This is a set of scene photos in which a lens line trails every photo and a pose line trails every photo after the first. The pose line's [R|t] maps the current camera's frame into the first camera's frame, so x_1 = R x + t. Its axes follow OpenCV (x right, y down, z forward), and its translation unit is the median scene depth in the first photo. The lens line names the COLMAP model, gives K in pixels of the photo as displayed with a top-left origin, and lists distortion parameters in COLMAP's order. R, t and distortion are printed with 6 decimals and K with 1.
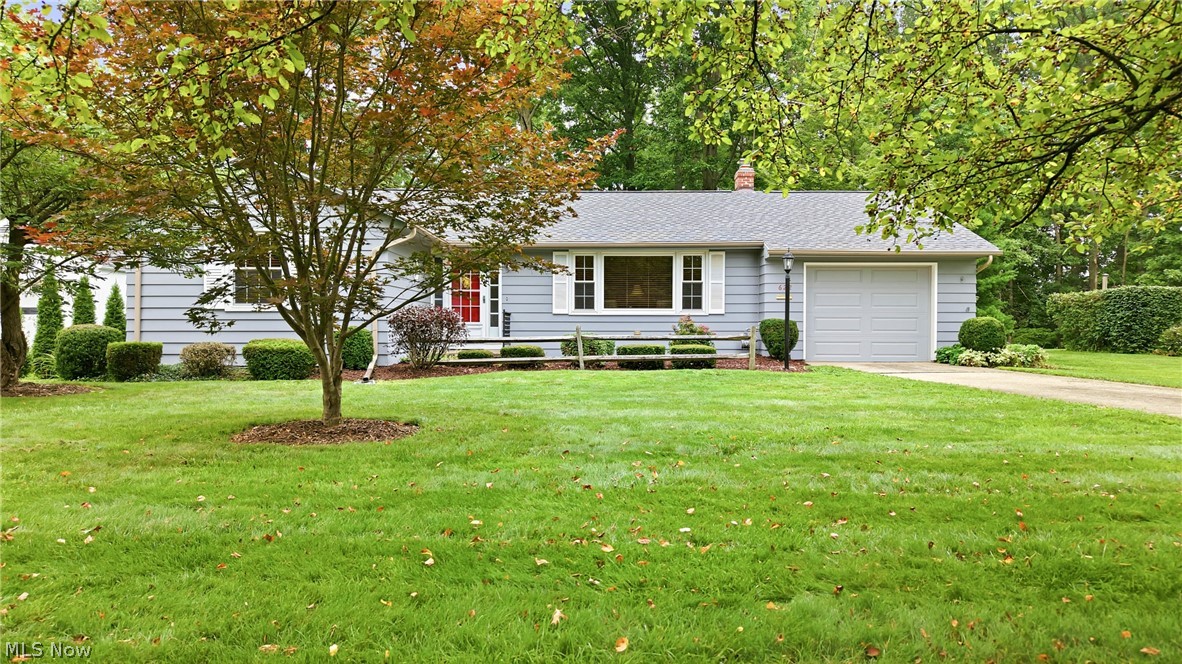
lens RADIAL K [[786.0, 0, 591.0], [0, 786.0, 332.0], [0, 0, 1]] dist [0.076261, -0.100956]
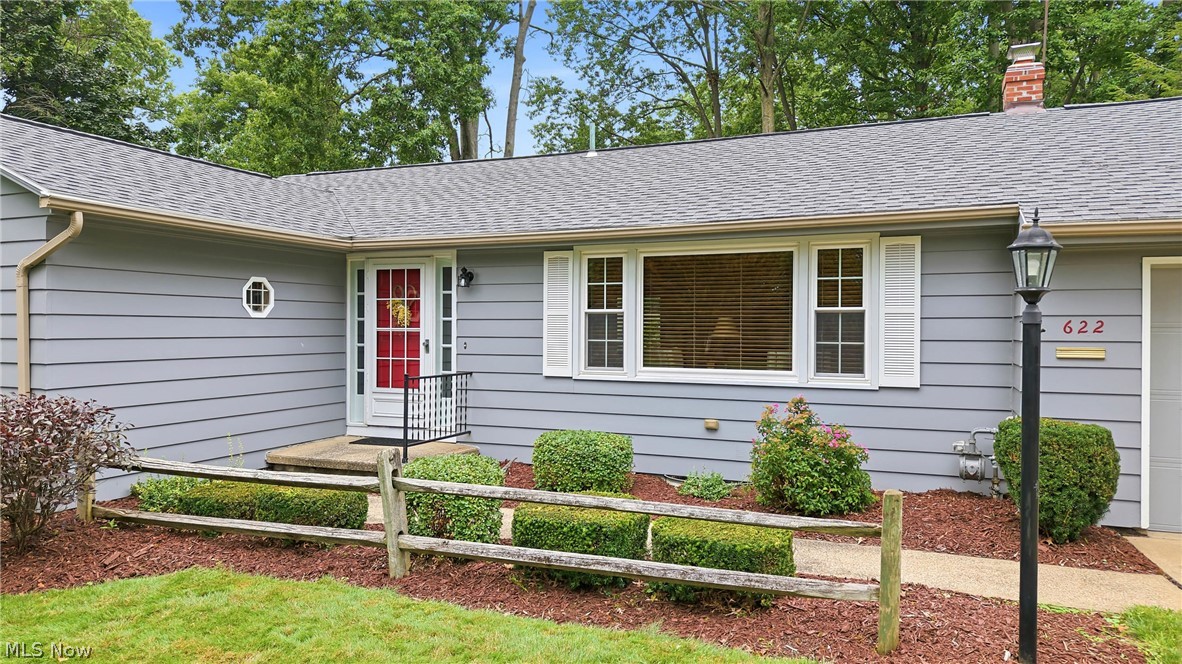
lens RADIAL K [[785.1, 0, 591.0], [0, 785.1, 332.0], [0, 0, 1]] dist [0.053296, -0.074296]
pose [[0.923666, 0.003162, -0.383184, 0.168125], [-0.003873, 0.999992, -0.001084, -0.050600], [0.383178, 0.002485, 0.923671, 0.554135]]
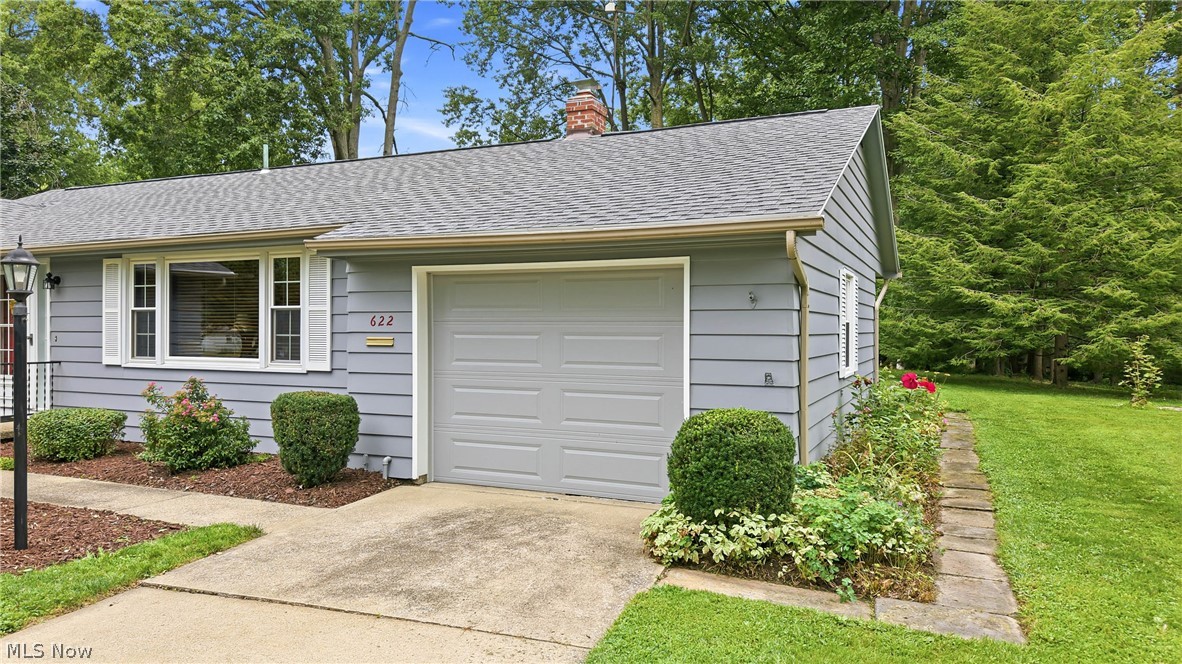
lens RADIAL K [[786.0, 0, 591.0], [0, 786.0, 332.0], [0, 0, 1]] dist [0.076261, -0.100956]
pose [[0.913294, 0.001804, -0.407296, 0.525576], [-0.003240, 0.999991, -0.002836, -0.046920], [0.407287, 0.003910, 0.913292, 0.604014]]
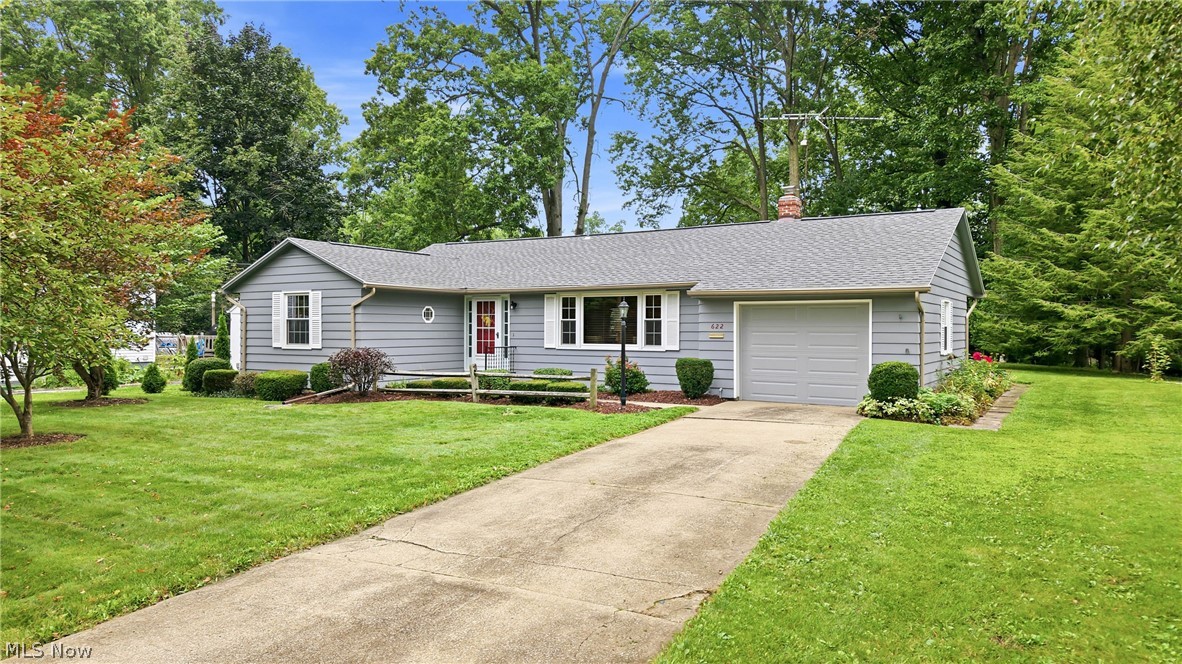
lens RADIAL K [[786.0, 0, 591.0], [0, 786.0, 332.0], [0, 0, 1]] dist [0.076261, -0.100956]
pose [[0.852969, 0.003008, -0.521953, 0.610167], [-0.004631, 0.999988, -0.001805, -0.044760], [0.521941, 0.003957, 0.852972, 0.052412]]
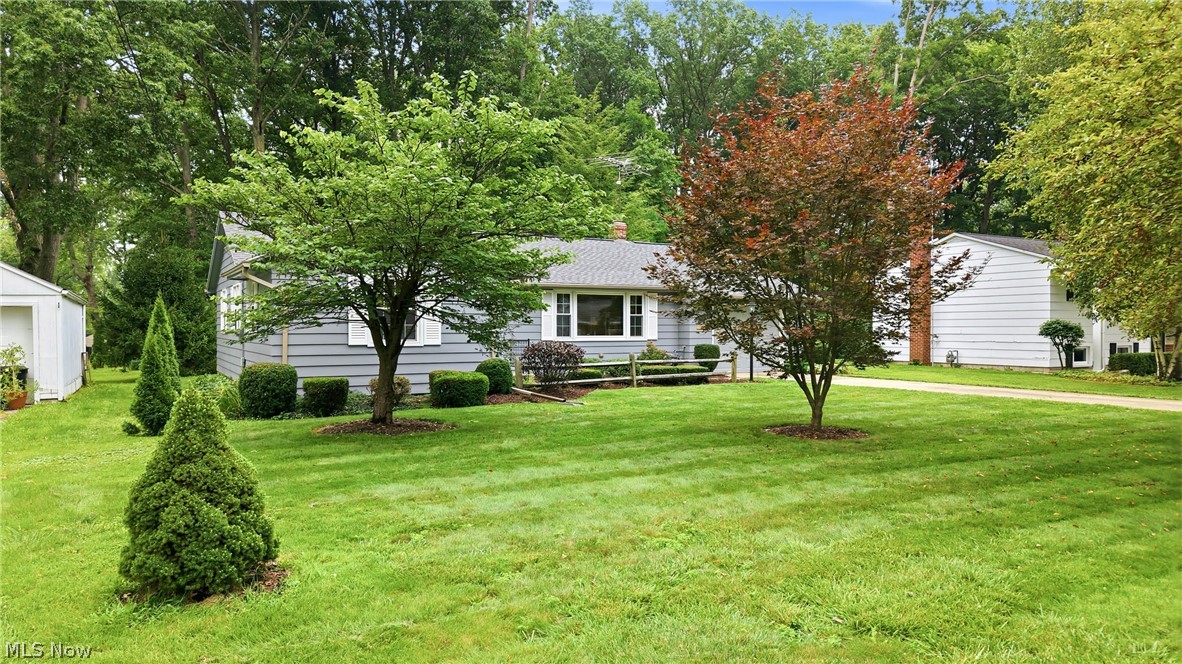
lens RADIAL K [[786.0, 0, 591.0], [0, 786.0, 332.0], [0, 0, 1]] dist [0.076261, -0.100956]
pose [[0.856772, -0.004444, 0.515676, -0.610450], [0.003659, 0.999990, 0.002538, -0.039400], [-0.515682, -0.000288, 0.856780, -0.082188]]
